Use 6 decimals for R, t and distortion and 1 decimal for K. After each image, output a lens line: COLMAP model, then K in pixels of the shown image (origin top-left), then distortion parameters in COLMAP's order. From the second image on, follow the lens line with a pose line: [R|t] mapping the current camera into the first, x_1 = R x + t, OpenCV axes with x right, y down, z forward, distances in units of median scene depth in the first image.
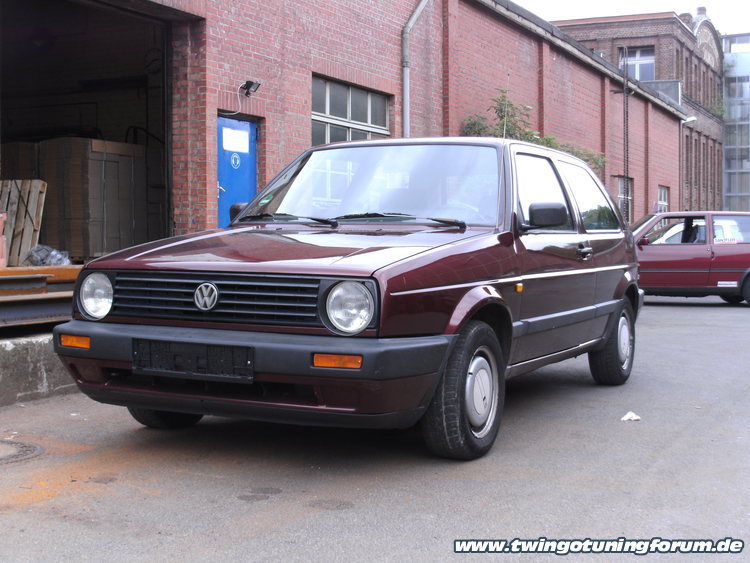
lens RADIAL K [[1040.9, 0, 375.4], [0, 1040.9, 280.3], [0, 0, 1]] dist [0.009675, 0.000000]
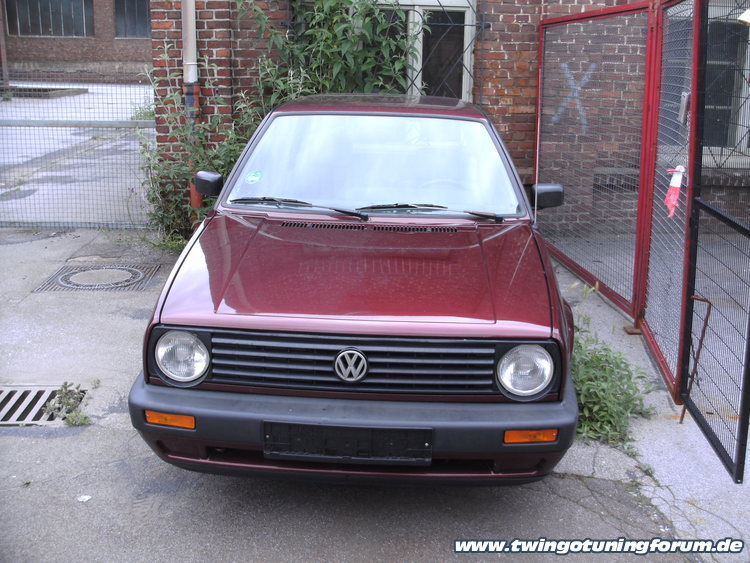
lens RADIAL K [[769.3, 0, 376.6], [0, 769.3, 282.3], [0, 0, 1]] dist [-0.123592, 0.000000]
pose [[0.916683, -0.099759, 0.386964, -0.381729], [0.005597, 0.971449, 0.237181, -0.201851], [-0.399577, -0.215254, 0.891069, 0.441061]]
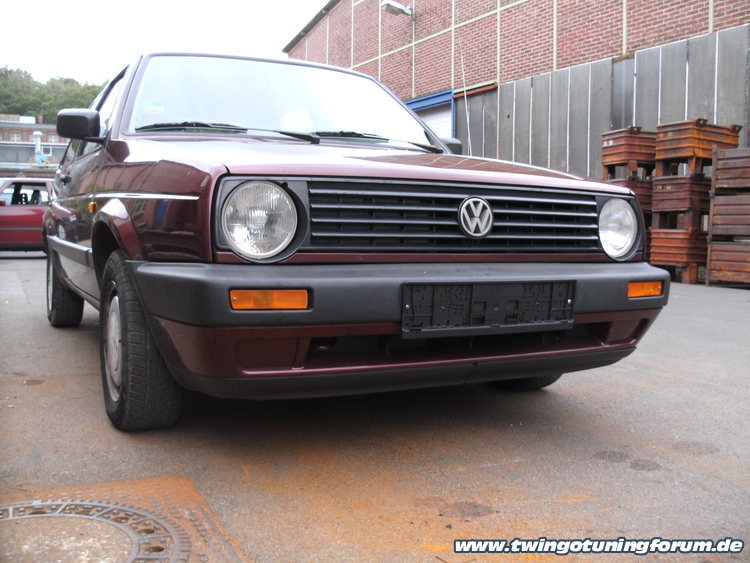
lens RADIAL K [[769.3, 0, 374.0], [0, 769.3, 280.8], [0, 0, 1]] dist [-0.123592, 0.000000]
pose [[0.596811, -0.062429, 0.799950, -0.623637], [0.022005, 0.997867, 0.061458, 0.025069], [-0.802080, -0.019076, 0.596911, 0.743956]]
